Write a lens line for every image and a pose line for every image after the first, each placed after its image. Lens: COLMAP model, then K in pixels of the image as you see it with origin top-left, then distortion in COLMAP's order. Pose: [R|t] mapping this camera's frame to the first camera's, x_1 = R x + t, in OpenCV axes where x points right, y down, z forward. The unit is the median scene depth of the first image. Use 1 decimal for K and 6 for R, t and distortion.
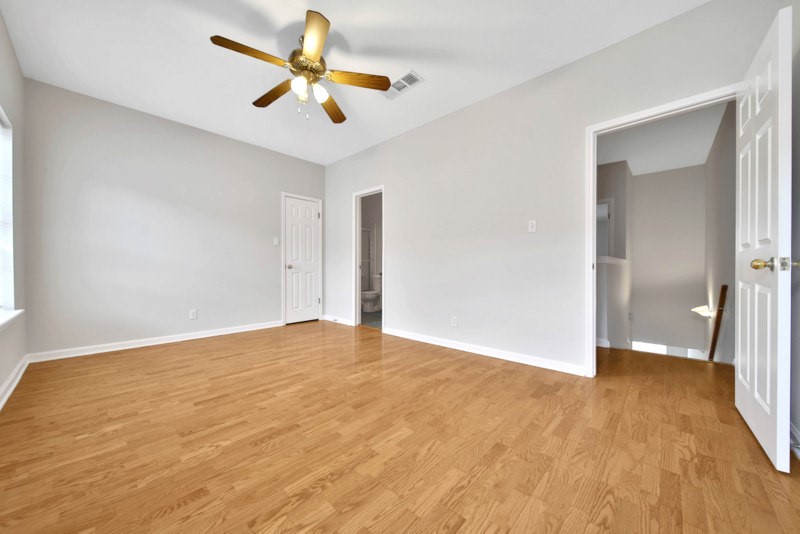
lens RADIAL K [[285.9, 0, 397.7], [0, 285.9, 268.4], [0, 0, 1]] dist [-0.000108, -0.000216]
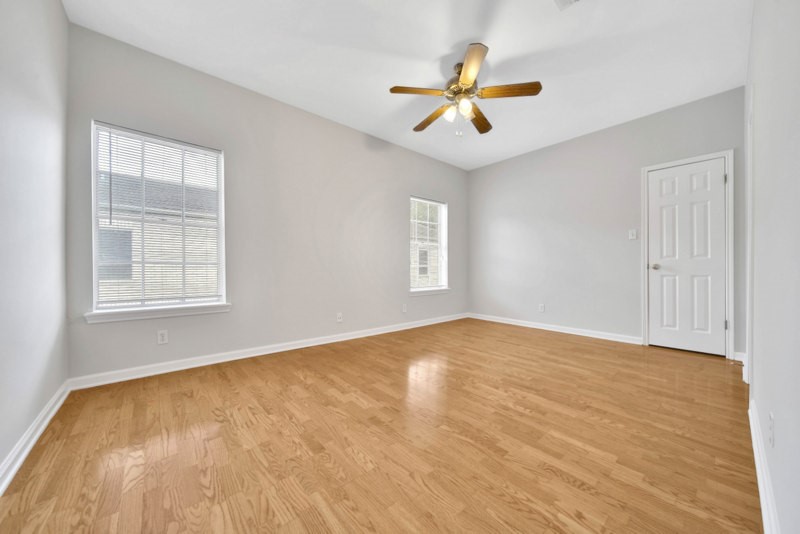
lens RADIAL K [[285.9, 0, 397.7], [0, 285.9, 268.4], [0, 0, 1]] dist [-0.000108, -0.000216]
pose [[-0.111157, -0.000651, -0.993803, 0.830611], [-0.003648, 0.999993, -0.000247, 0.001574], [0.993796, 0.003598, -0.111159, 0.877581]]
